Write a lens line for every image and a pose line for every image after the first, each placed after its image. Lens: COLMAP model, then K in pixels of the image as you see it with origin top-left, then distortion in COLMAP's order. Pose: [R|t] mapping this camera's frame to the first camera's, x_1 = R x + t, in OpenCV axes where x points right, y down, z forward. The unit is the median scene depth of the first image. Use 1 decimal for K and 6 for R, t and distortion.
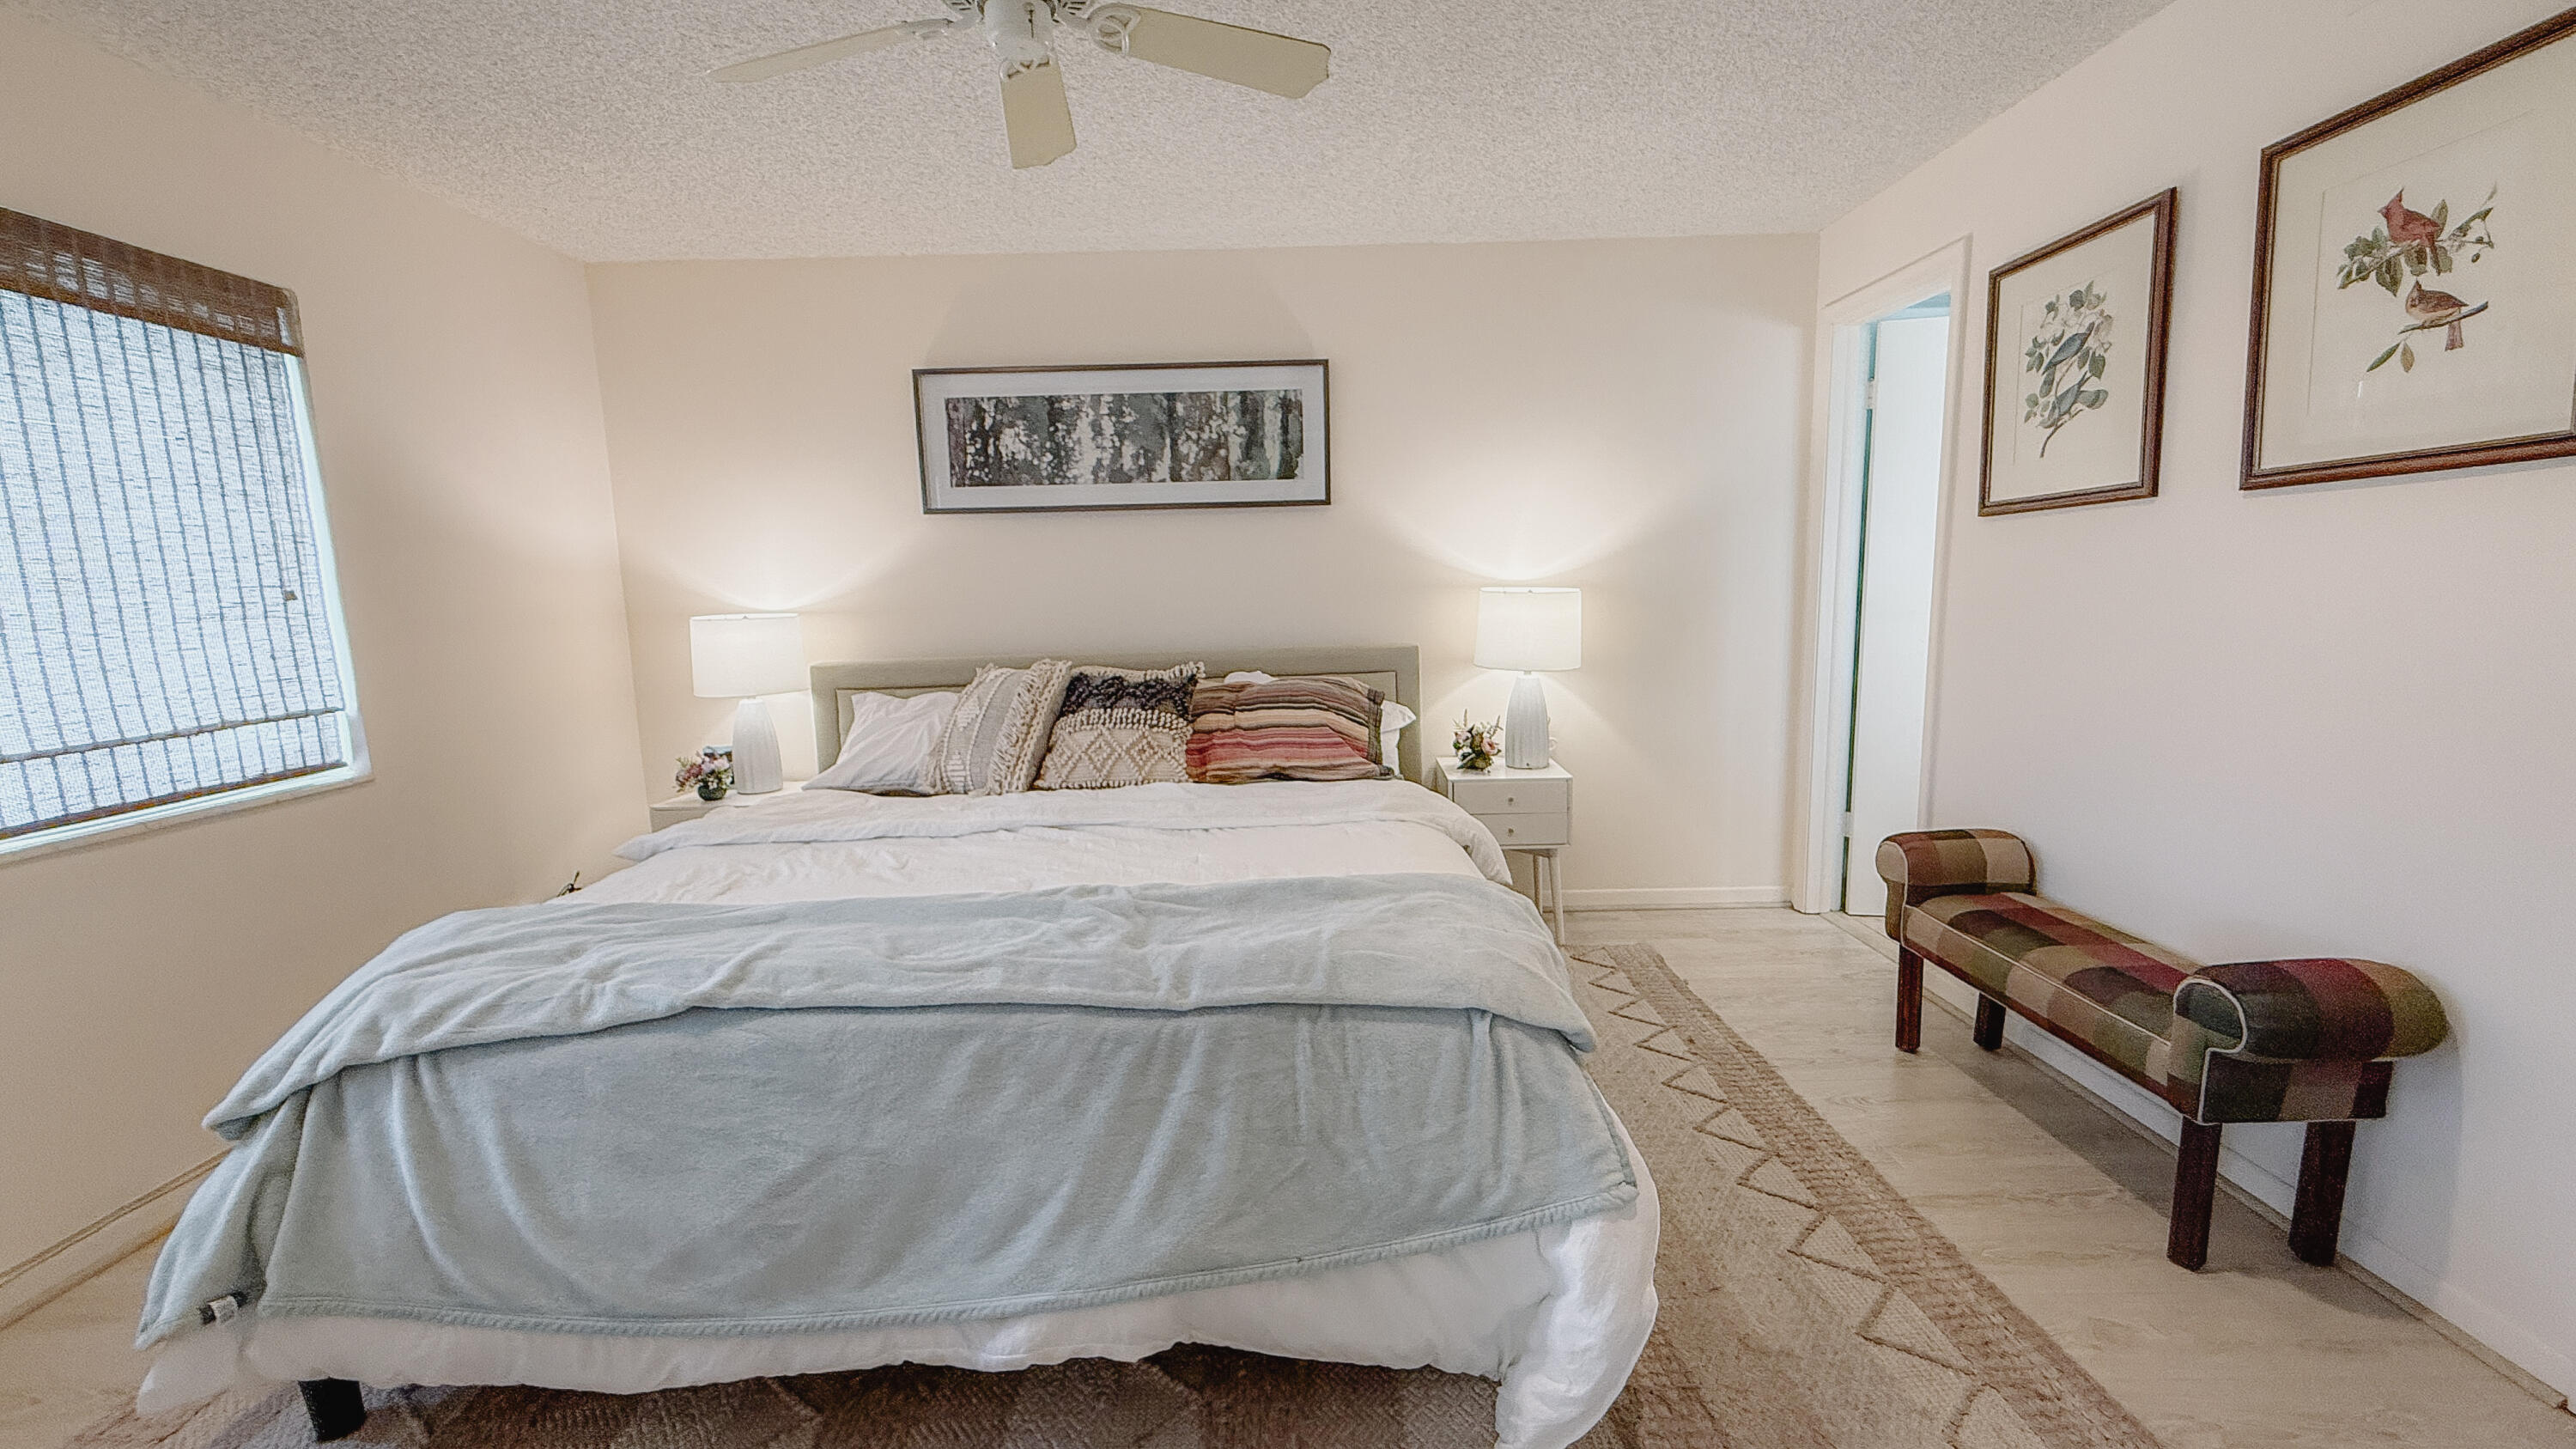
lens RADIAL K [[1031.5, 0, 1281.5], [0, 1031.5, 731.7], [0, 0, 1]] dist [-0.003479, 0.001659]
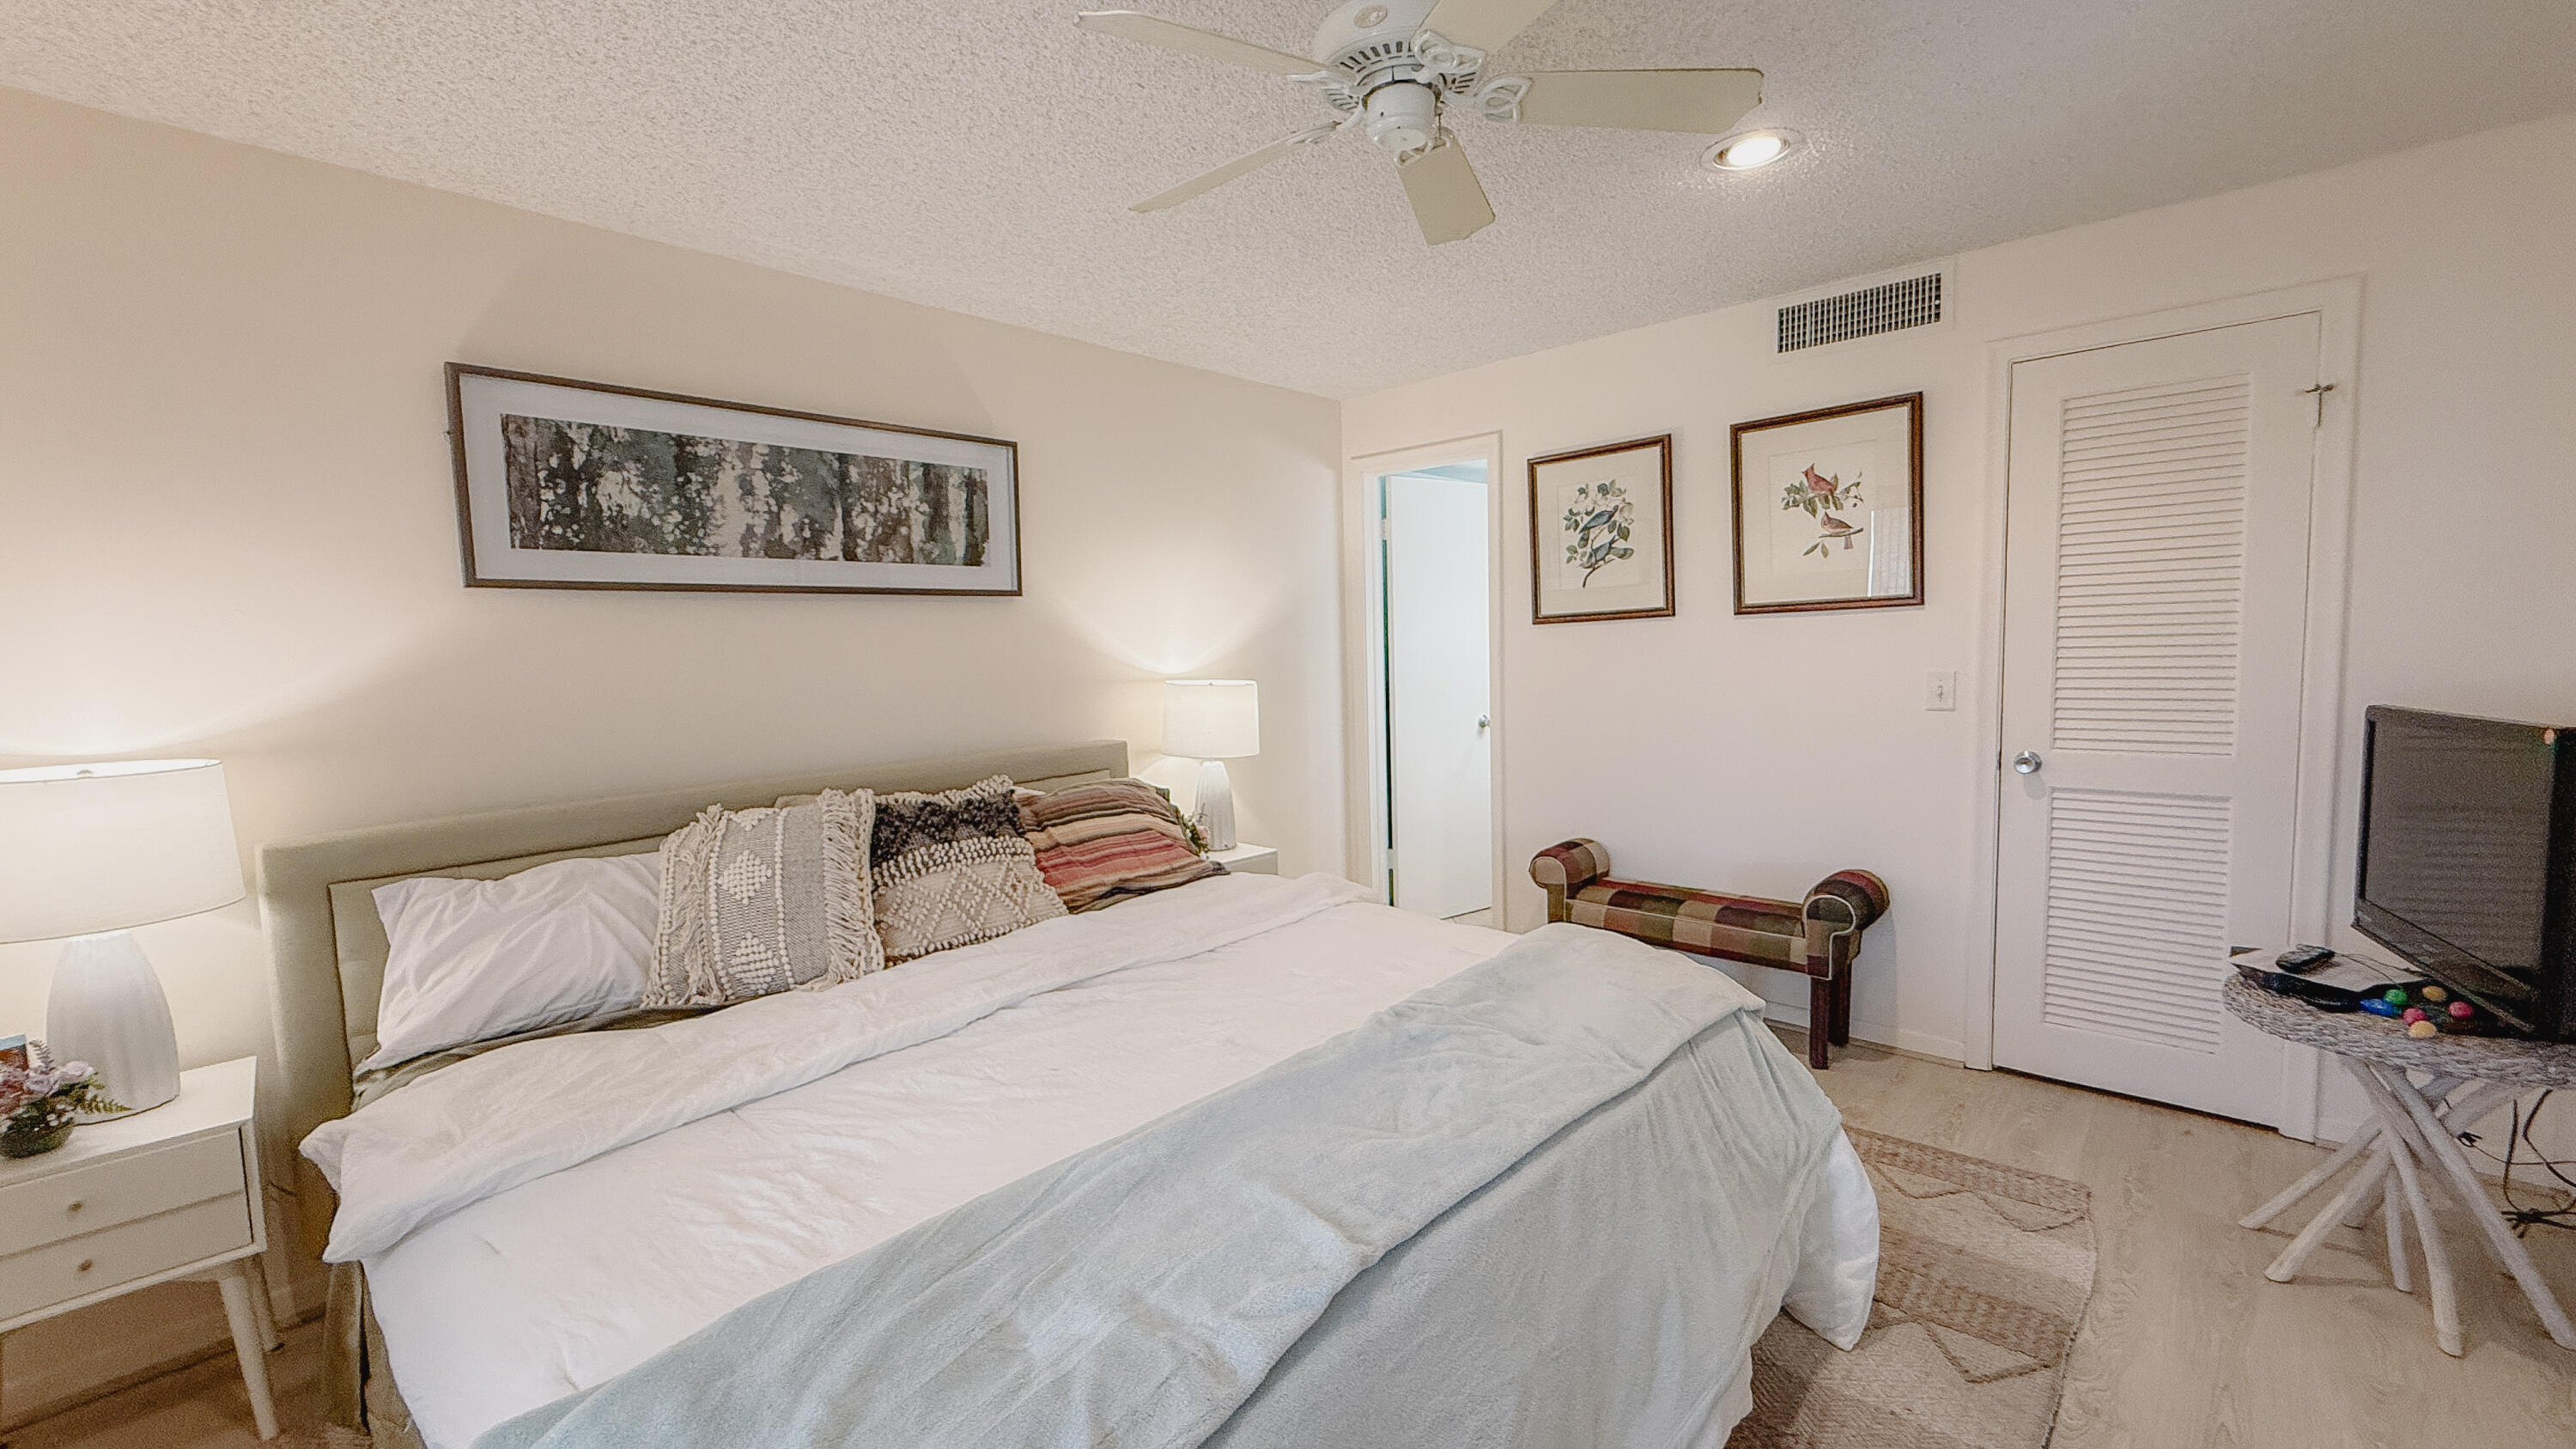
lens RADIAL K [[1031.5, 0, 1283.9], [0, 1031.5, 731.0], [0, 0, 1]] dist [-0.003479, 0.001659]
pose [[0.681872, -0.058117, 0.729159, -0.499394], [0.120465, 0.992150, -0.033575, -0.043584], [-0.721483, 0.110732, 0.683521, 0.225816]]
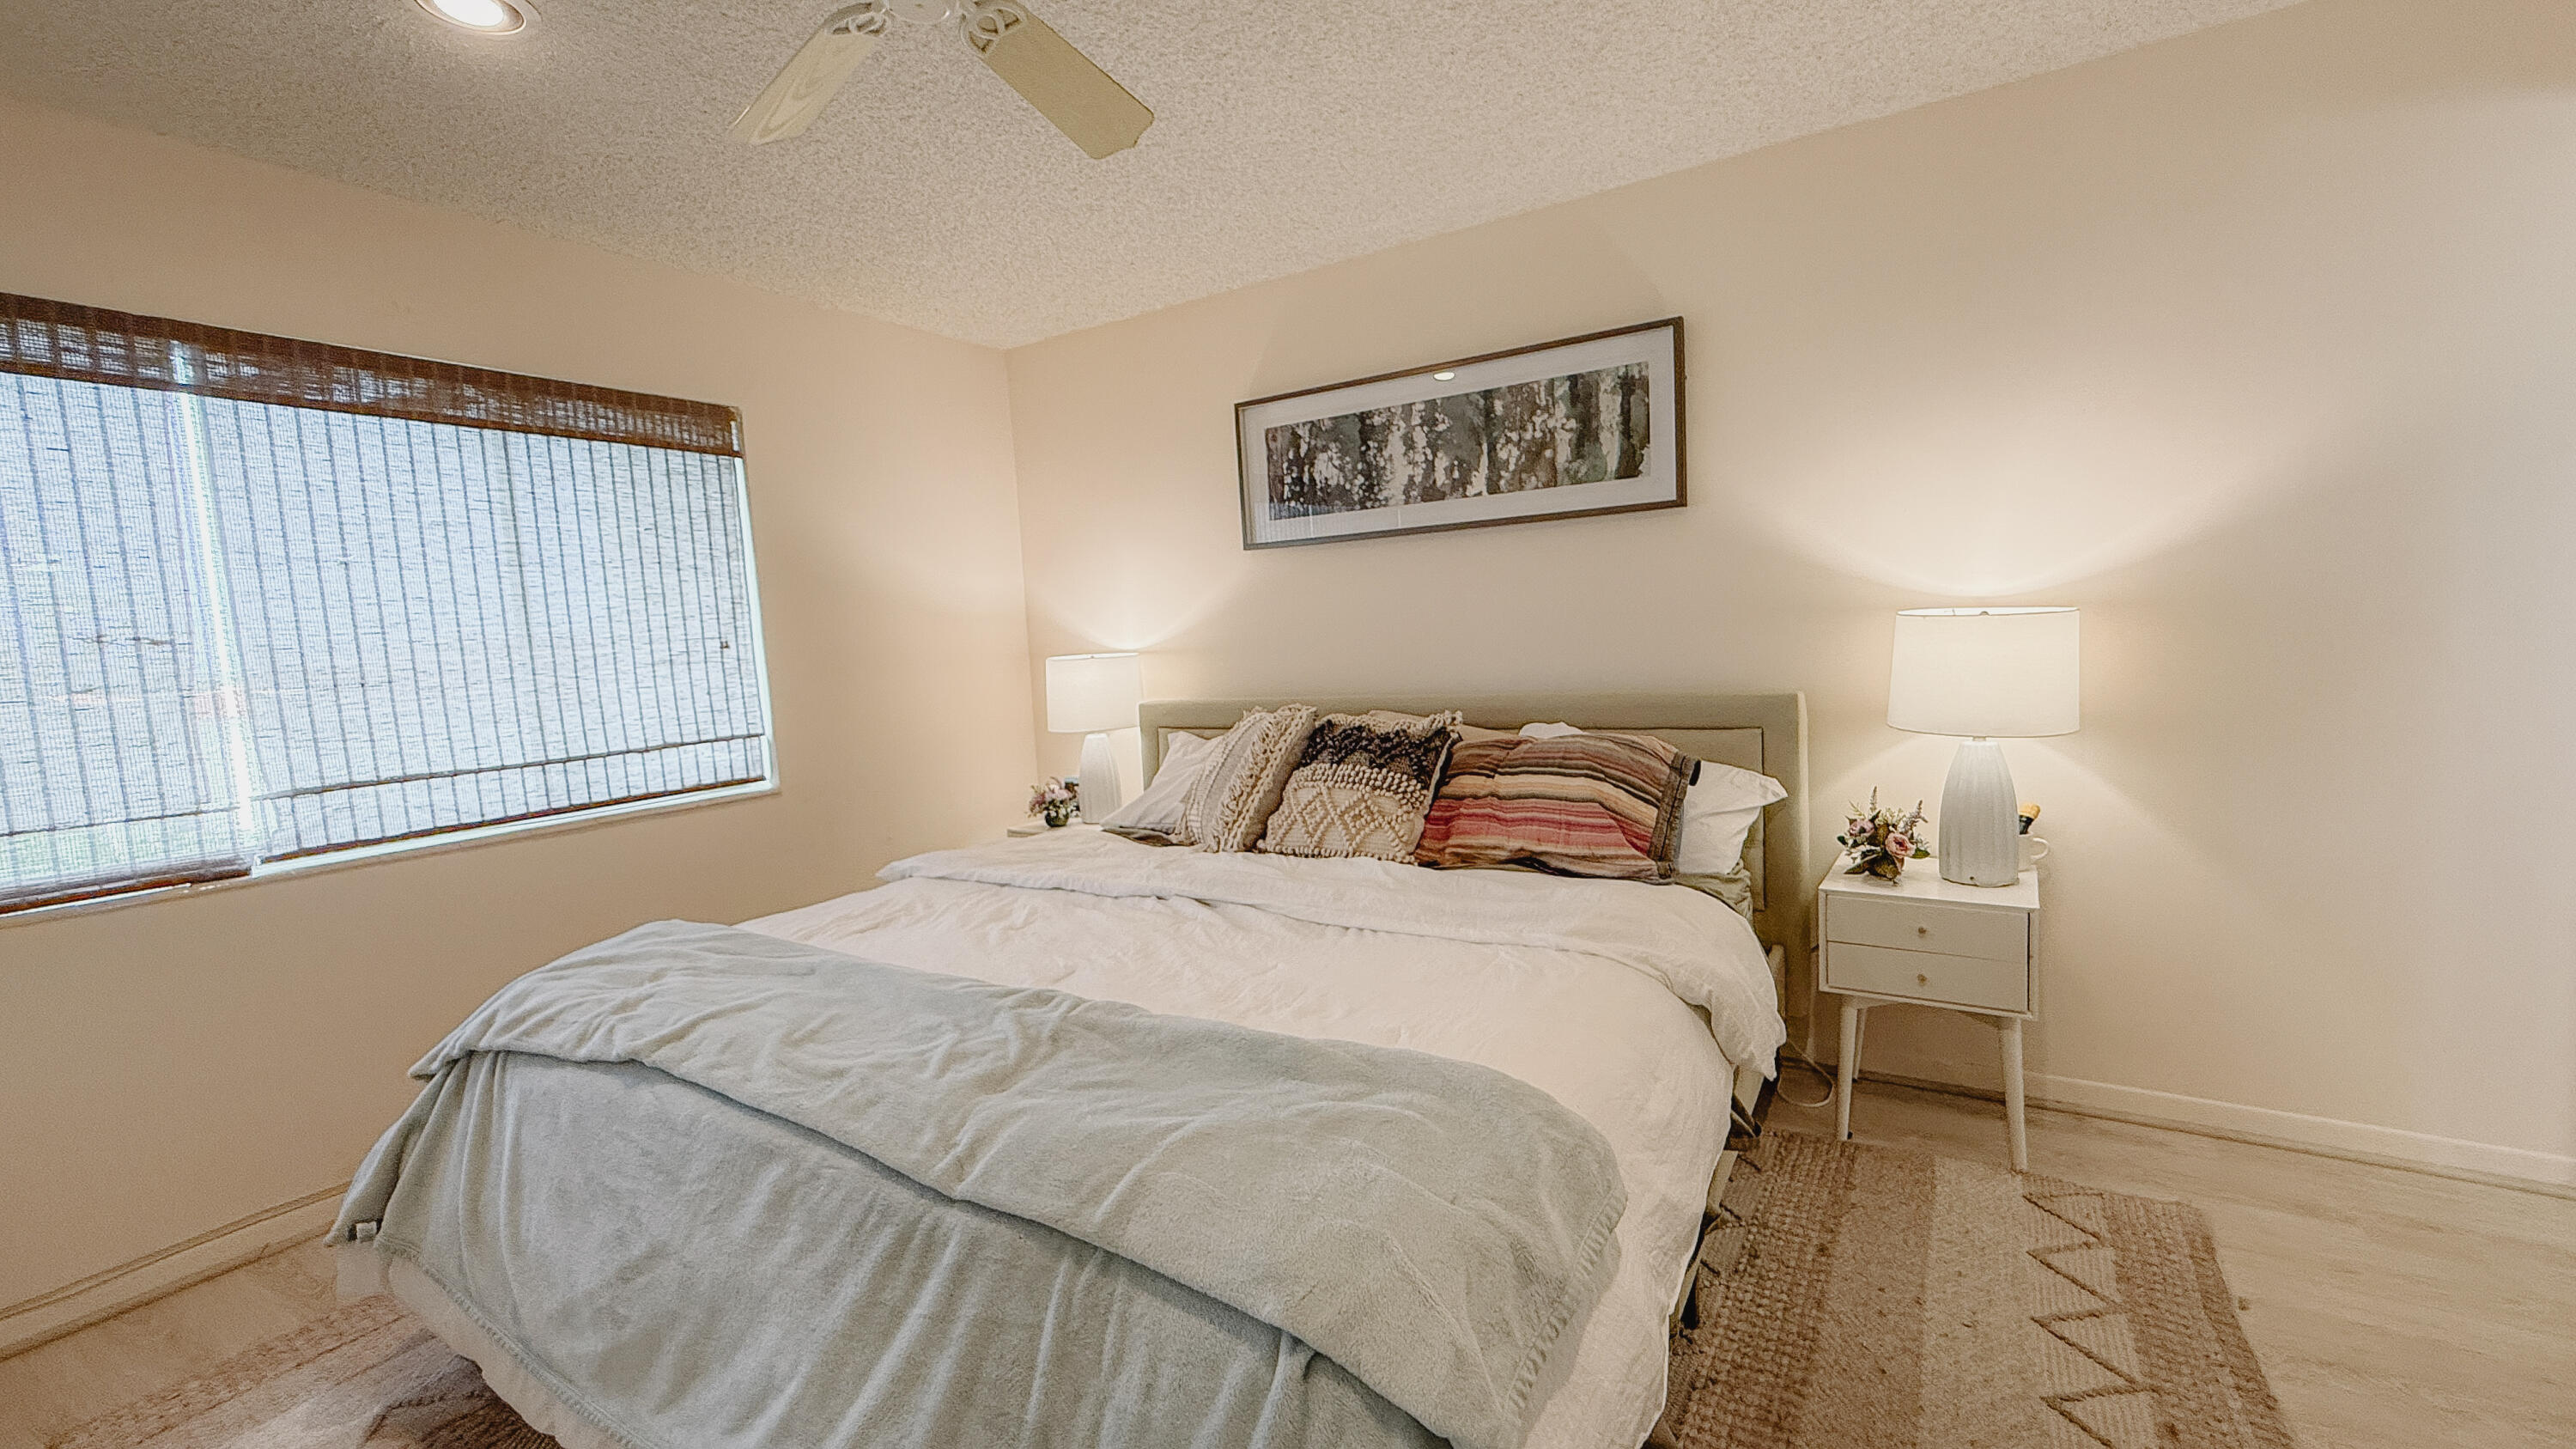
lens RADIAL K [[1031.5, 0, 1282.7], [0, 1031.5, 729.3], [0, 0, 1]] dist [-0.003479, 0.001659]
pose [[0.841977, 0.034015, -0.538439, 0.225627], [-0.049479, 0.998673, -0.014283, -0.032150], [0.537239, 0.038667, 0.842543, 0.219039]]
